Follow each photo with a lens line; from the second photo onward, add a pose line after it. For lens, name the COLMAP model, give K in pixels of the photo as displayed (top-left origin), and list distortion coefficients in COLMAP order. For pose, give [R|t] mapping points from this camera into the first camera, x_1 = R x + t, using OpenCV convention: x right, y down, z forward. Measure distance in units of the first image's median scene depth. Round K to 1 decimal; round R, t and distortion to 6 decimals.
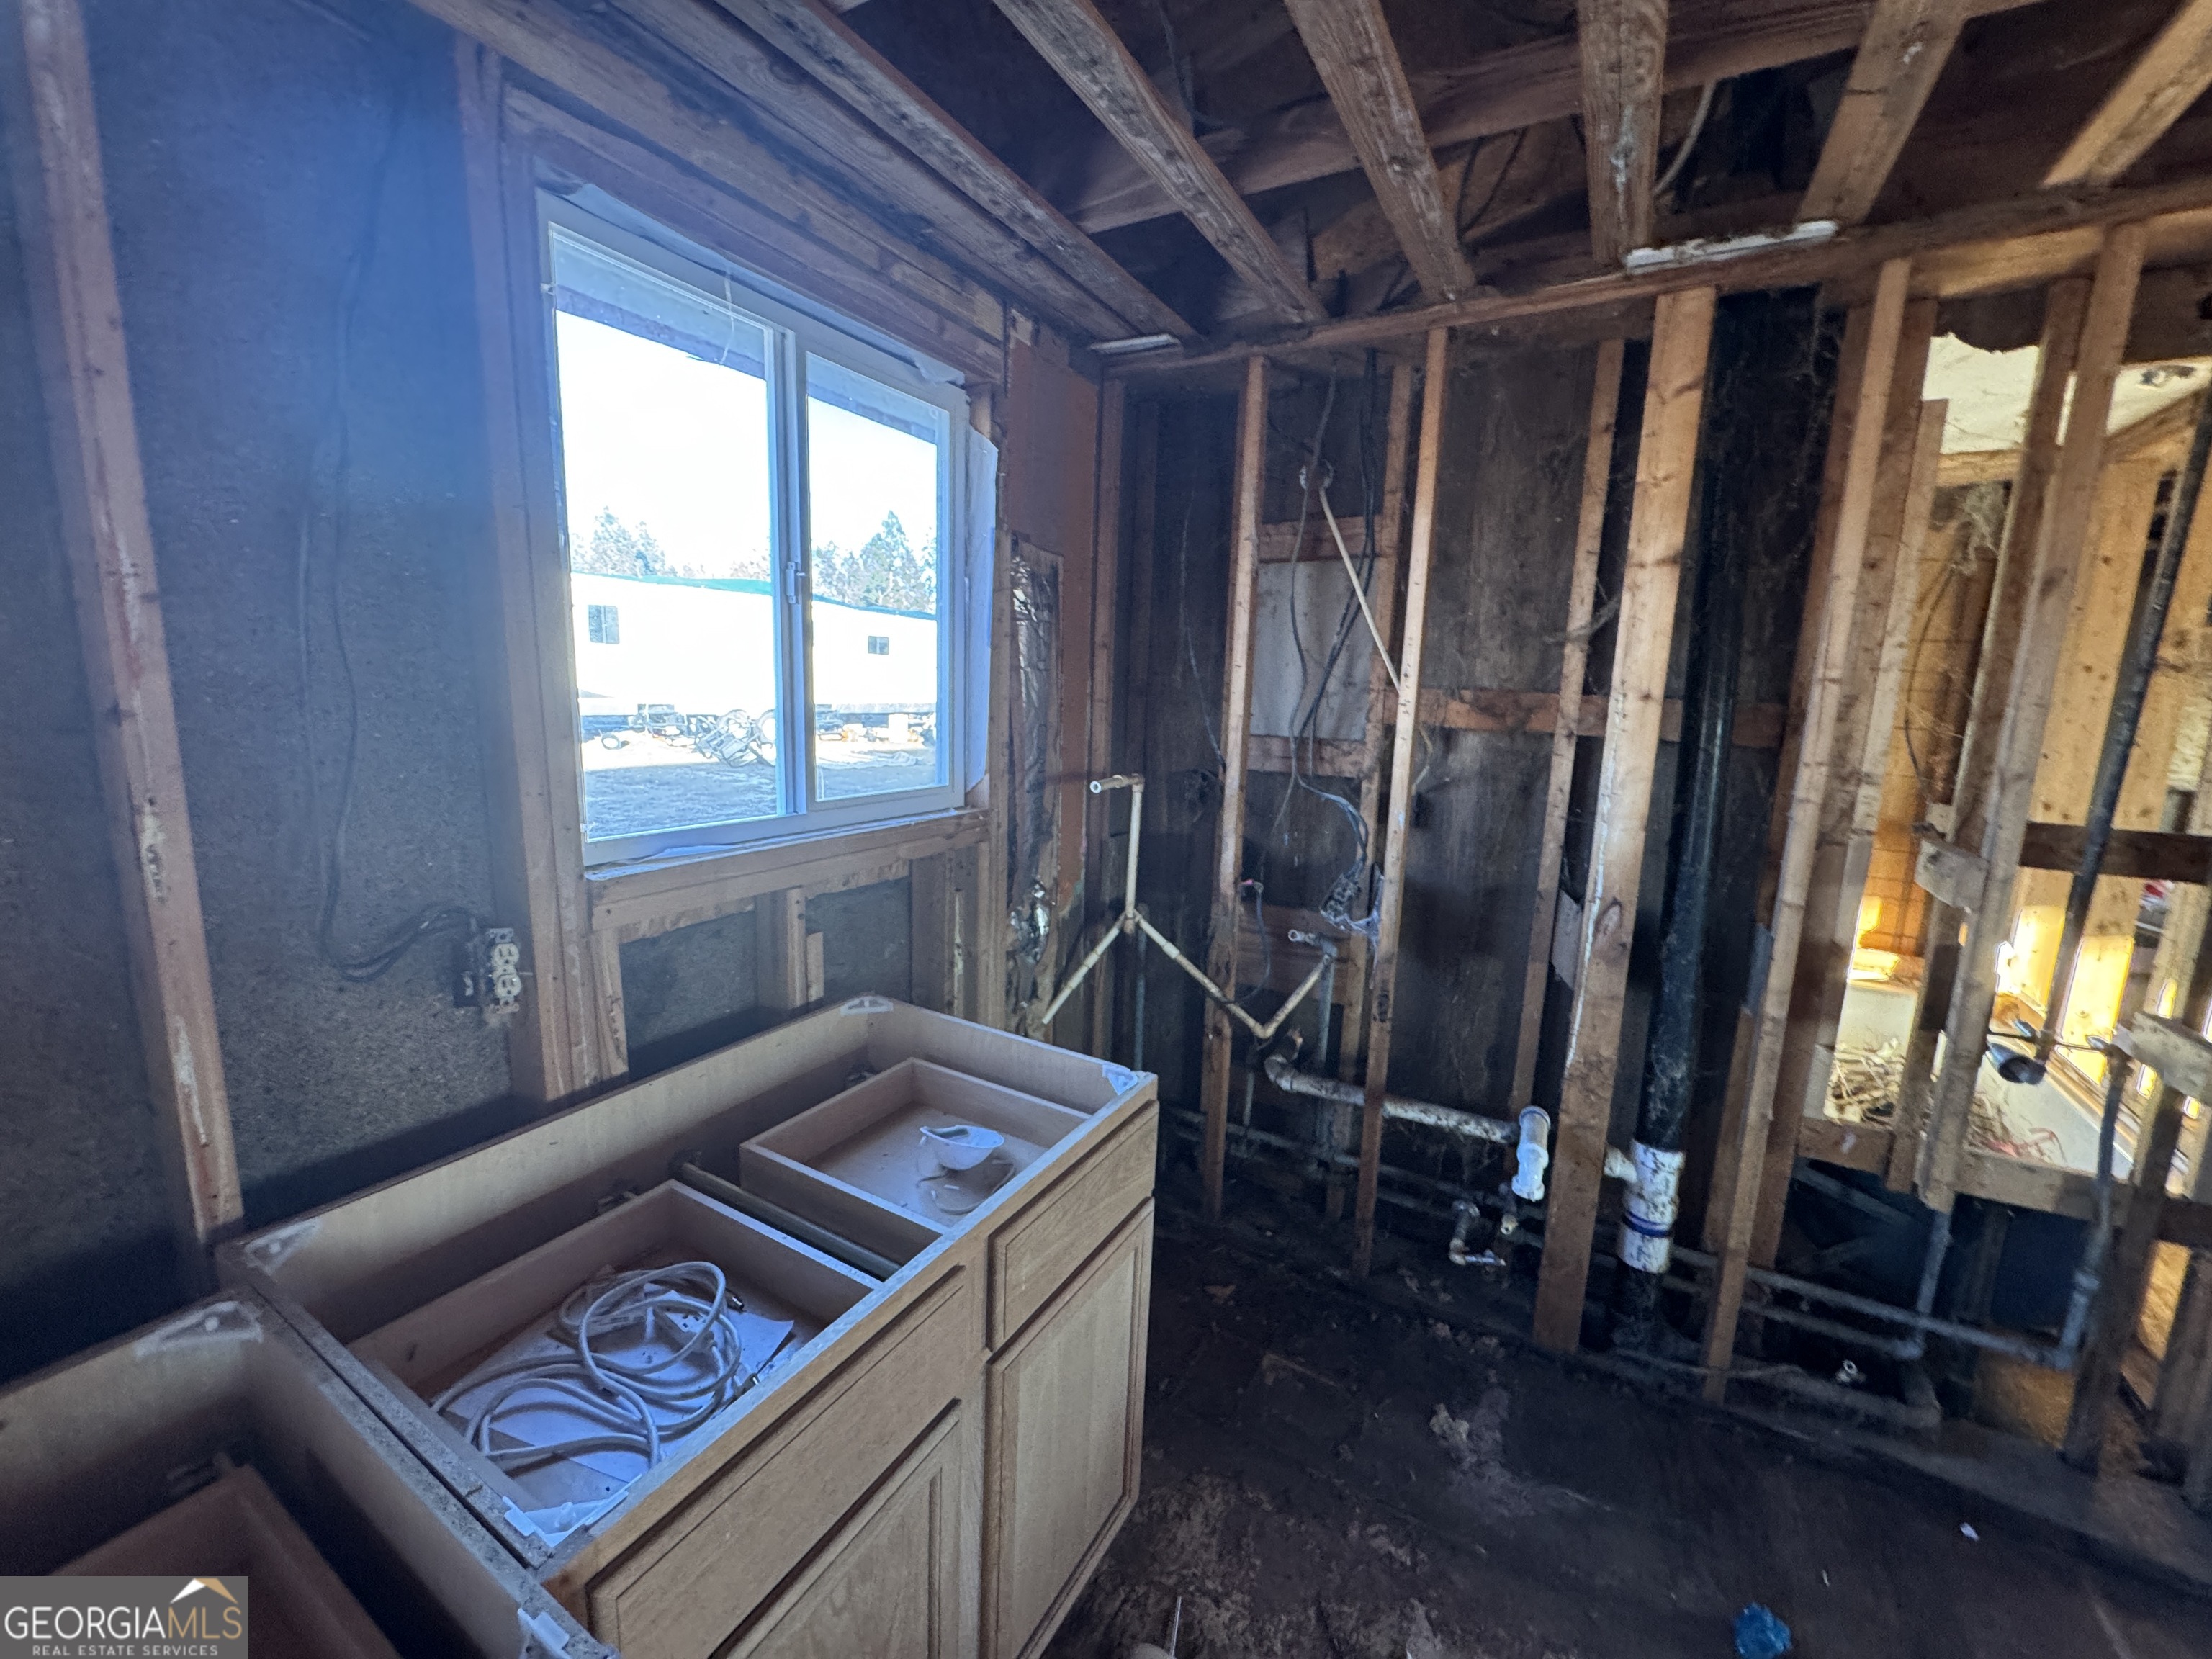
lens RADIAL K [[885.6, 0, 1098.7], [0, 885.6, 828.1], [0, 0, 1]] dist [-0.005978, 0.000093]
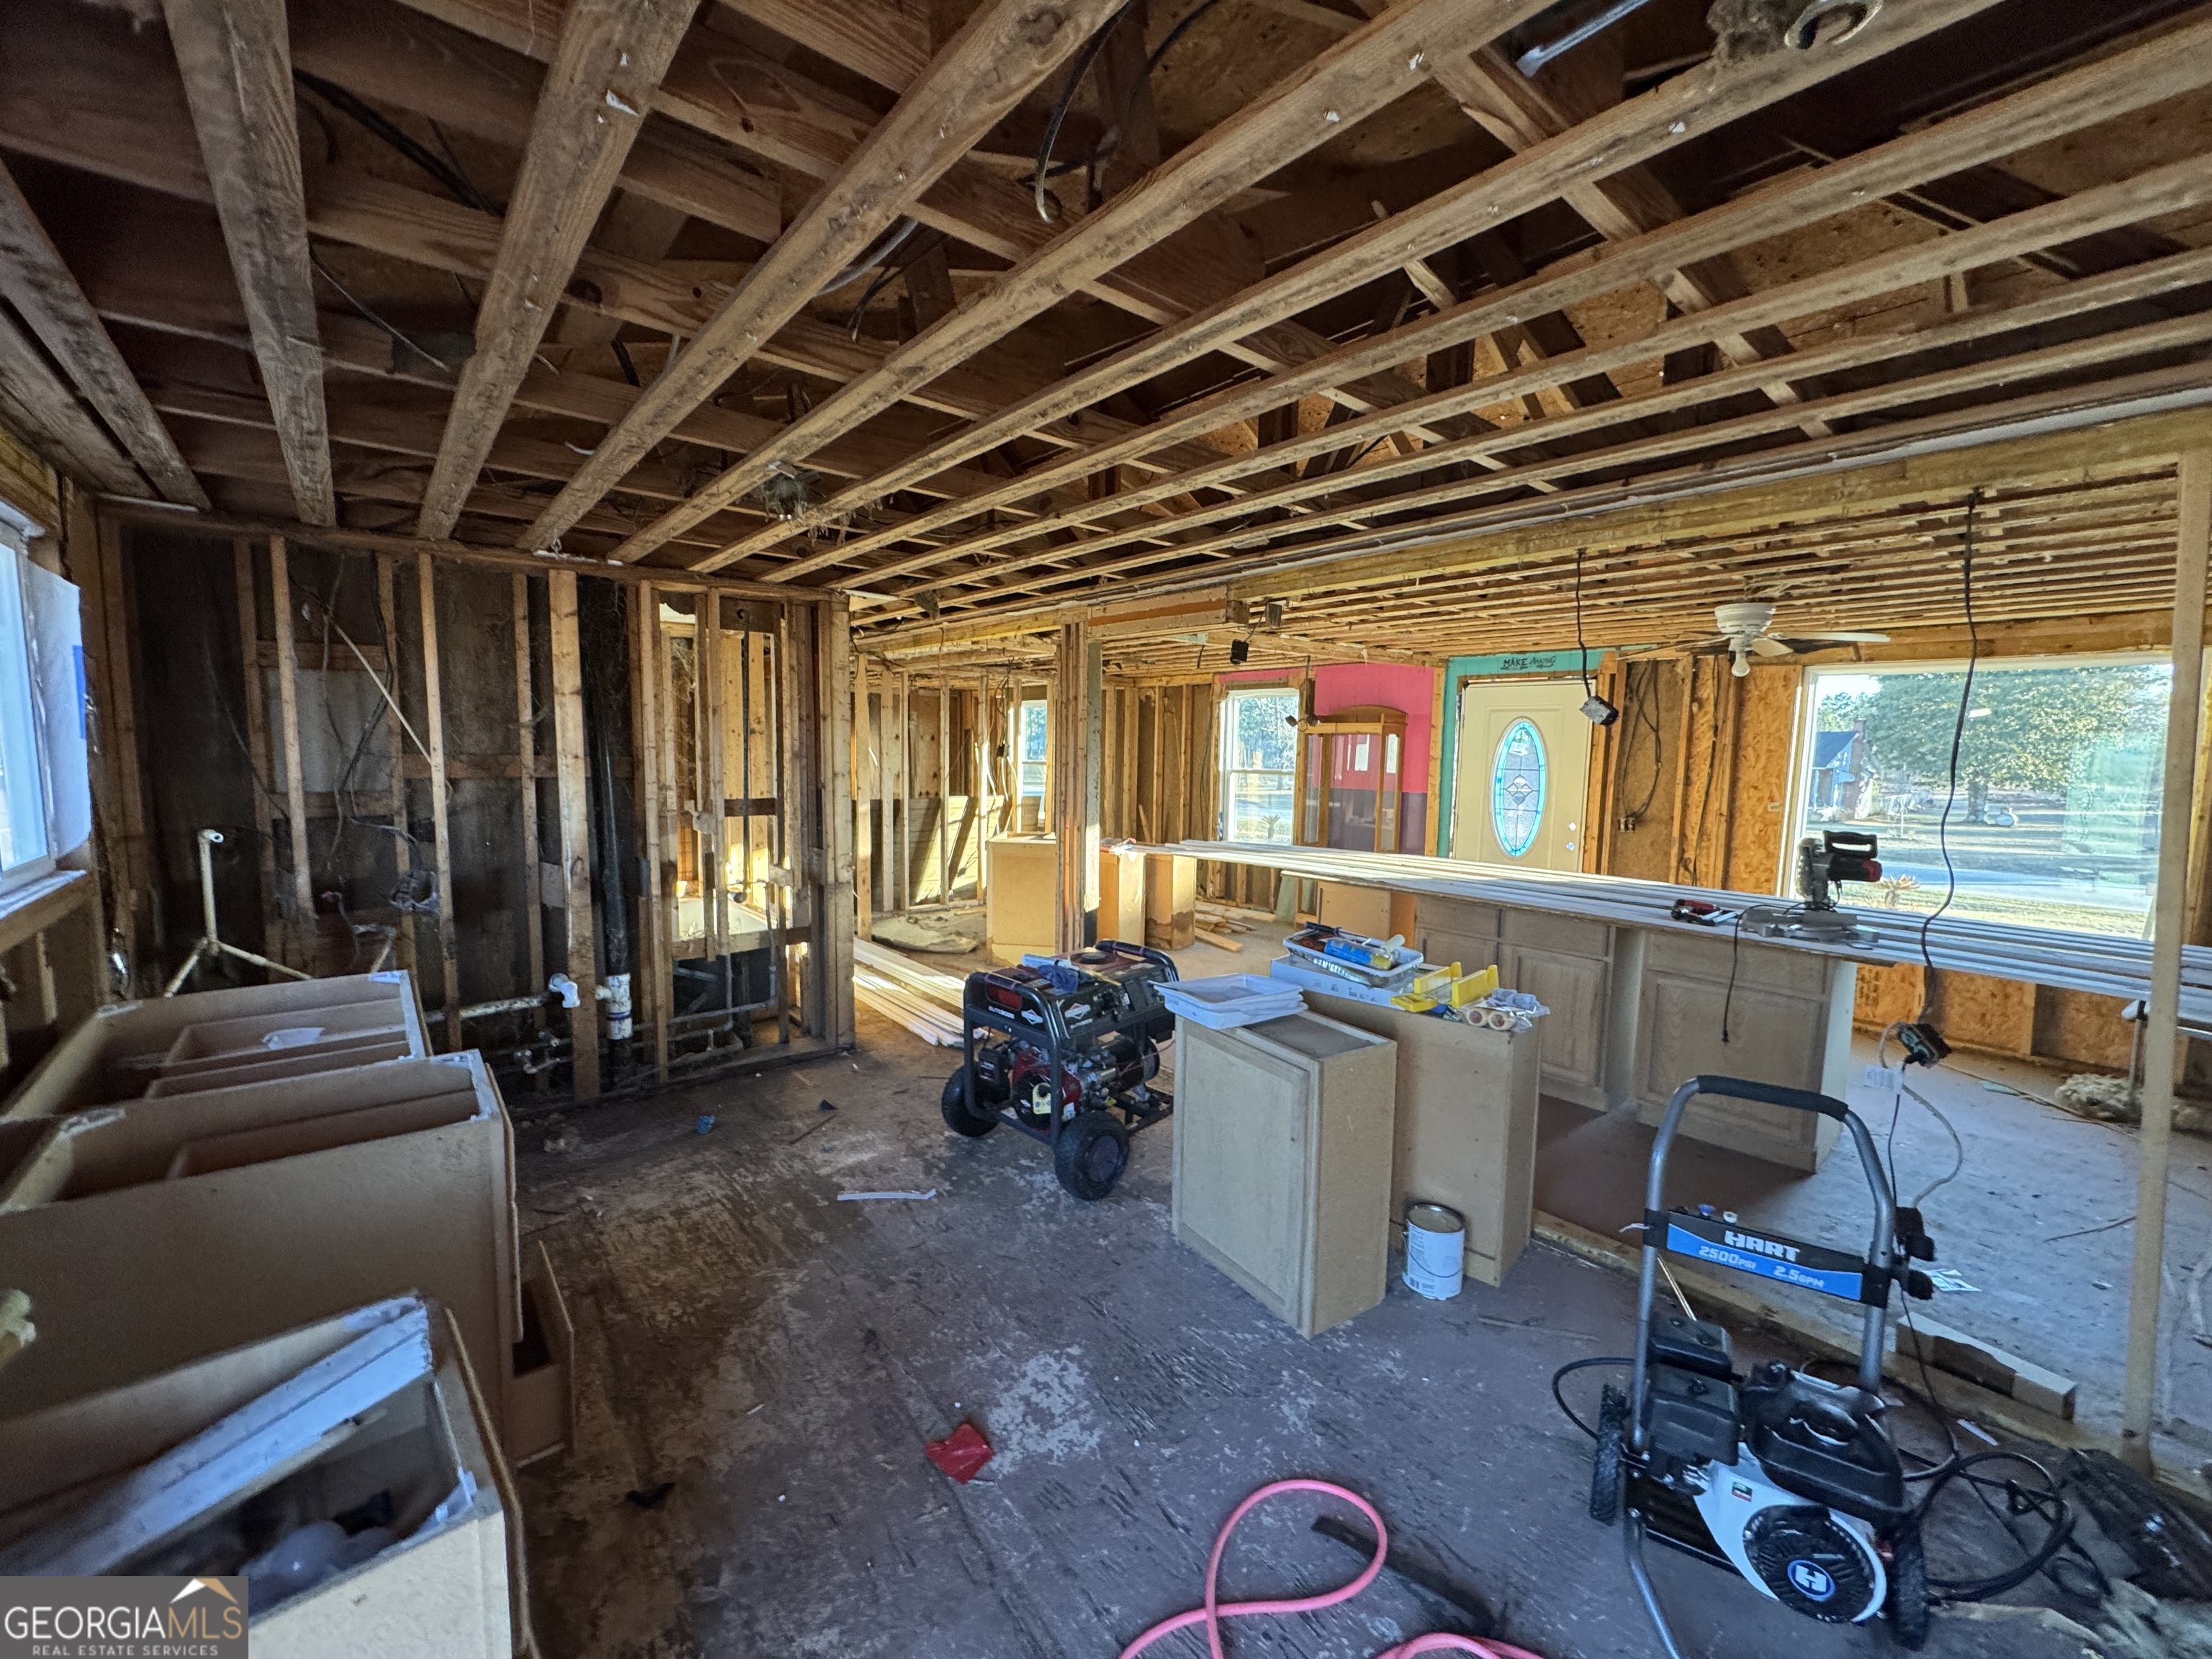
lens RADIAL K [[885.6, 0, 1110.9], [0, 885.6, 822.0], [0, 0, 1]] dist [-0.005978, 0.000093]
pose [[0.328567, -0.114400, 0.937527, -0.858681], [0.151794, 0.986130, 0.067133, 0.049059], [-0.932203, 0.120253, 0.341375, -0.792839]]
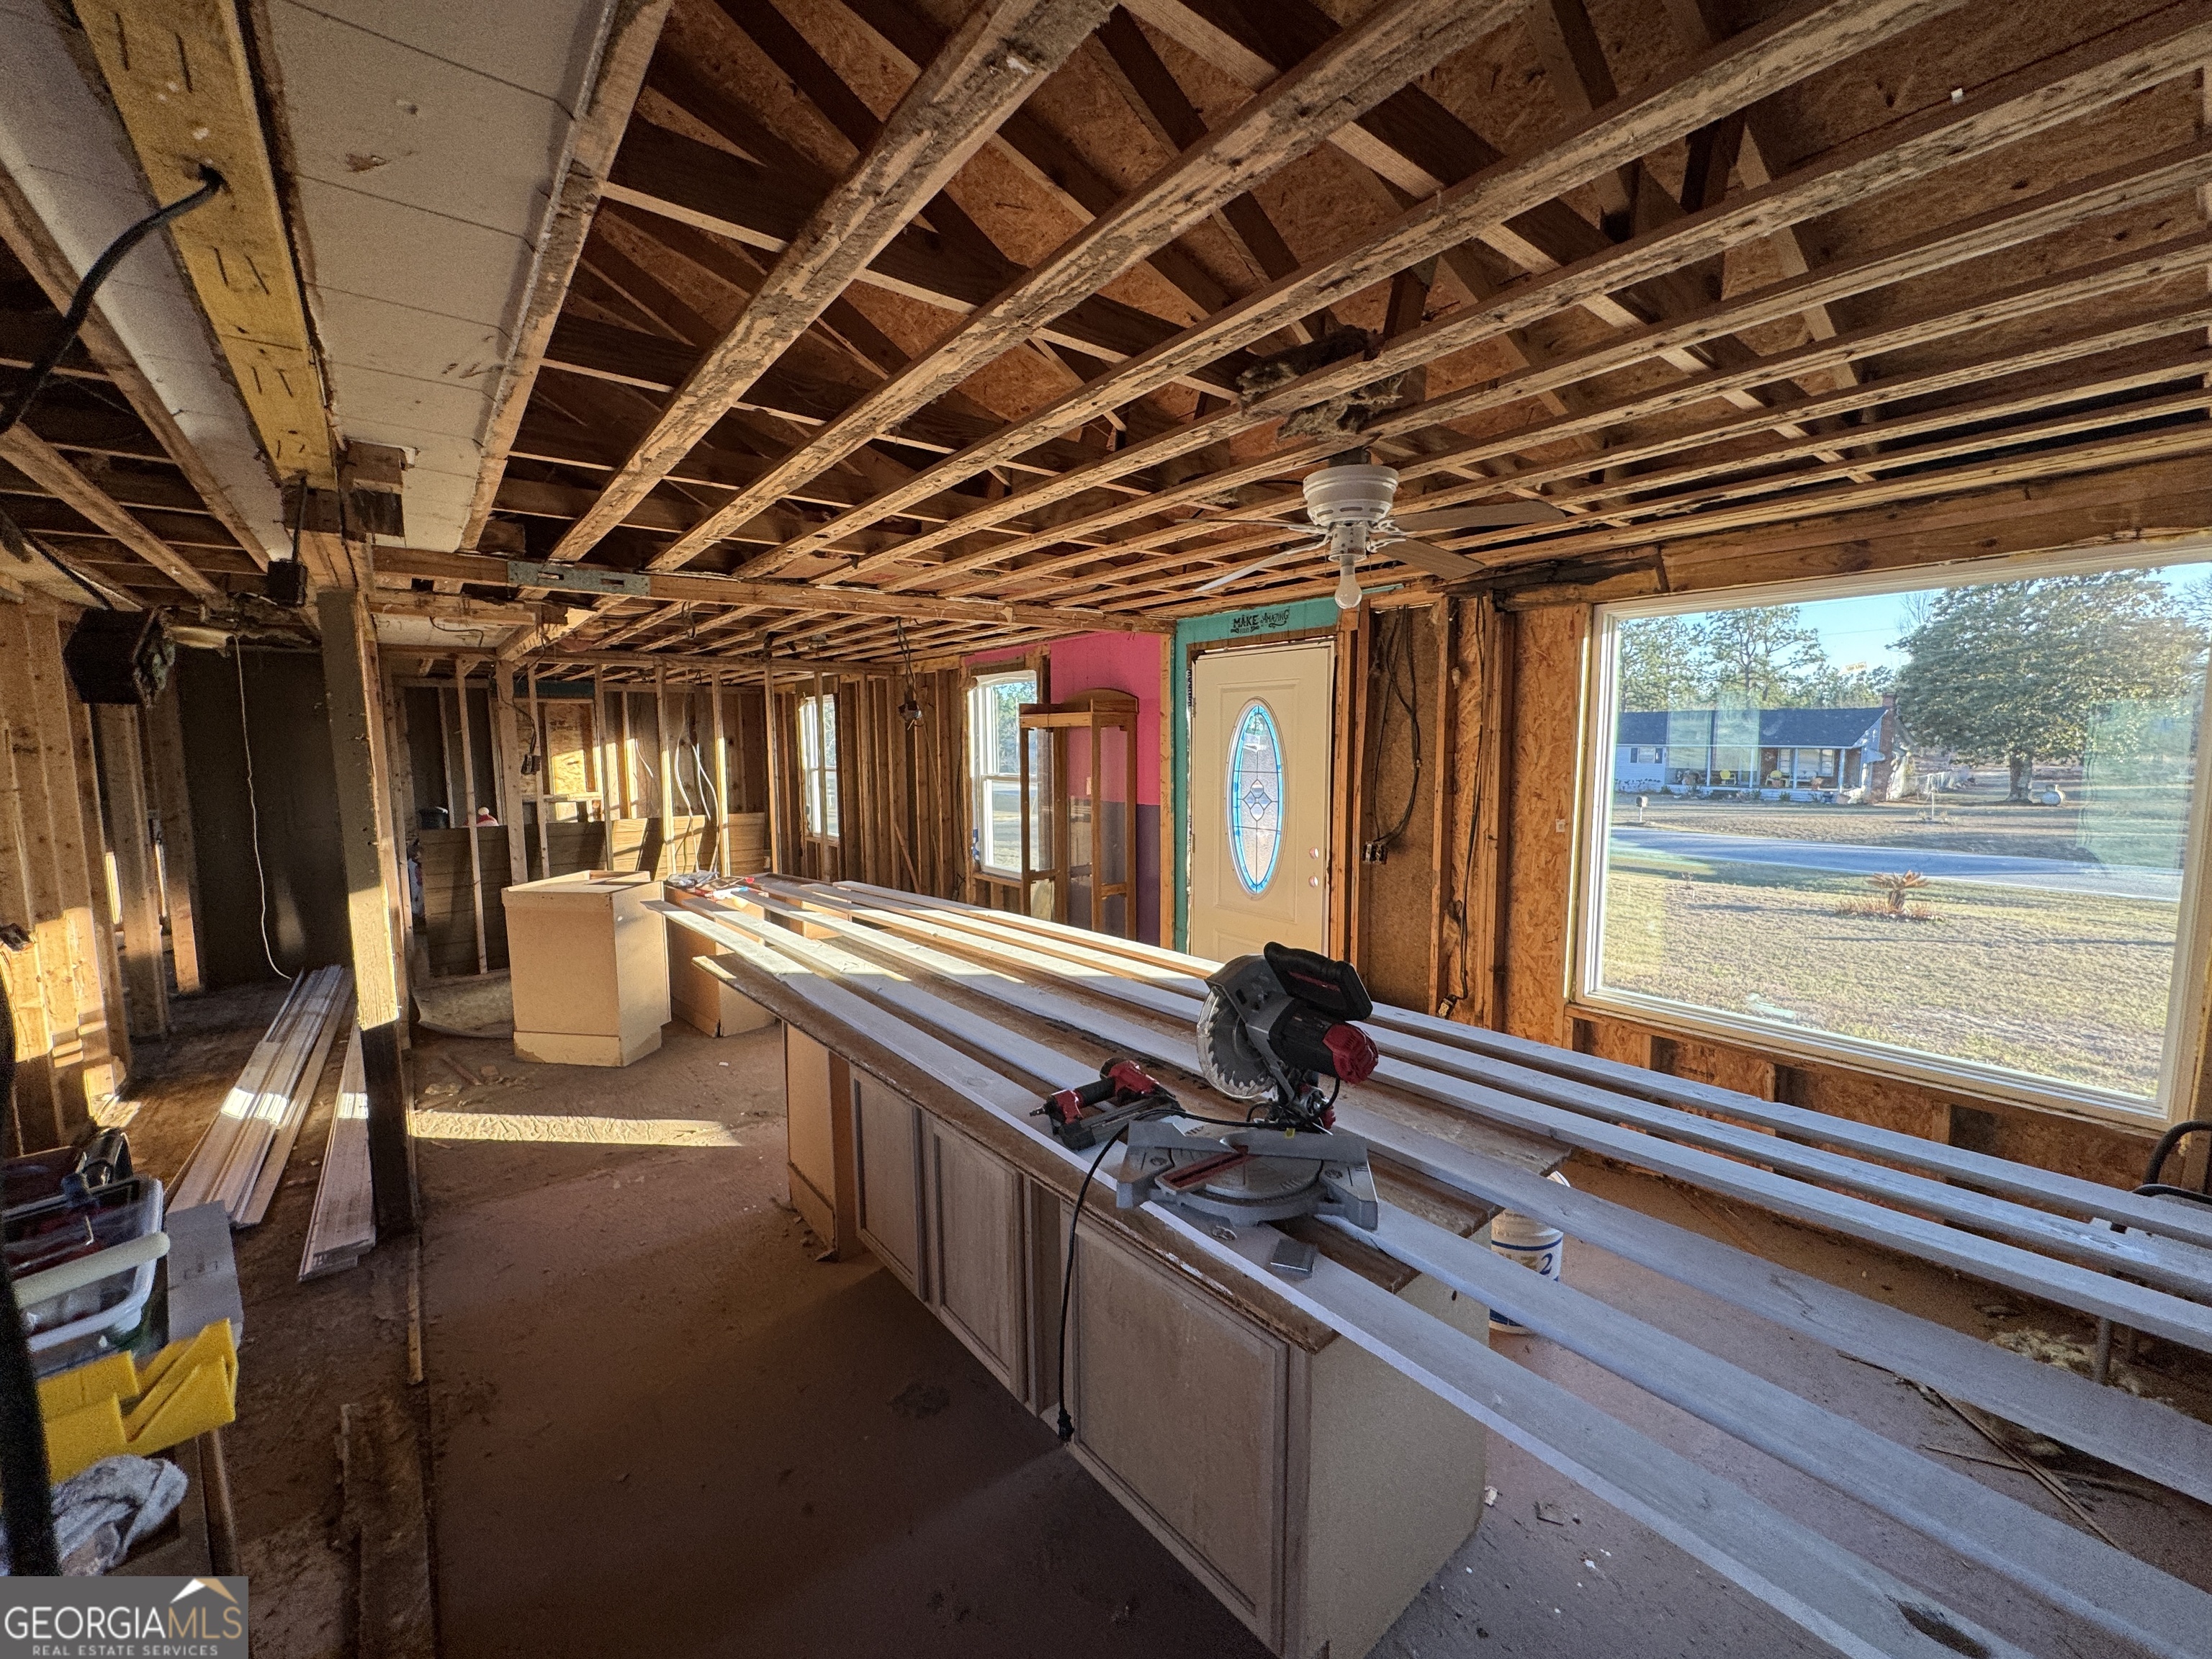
lens RADIAL K [[885.6, 0, 1111.8], [0, 885.6, 826.3], [0, 0, 1]] dist [-0.005978, 0.000093]
pose [[0.354172, -0.130807, 0.925987, 0.480950], [0.176404, 0.981738, 0.071212, 0.221691], [-0.918392, 0.138127, 0.370779, -1.645034]]
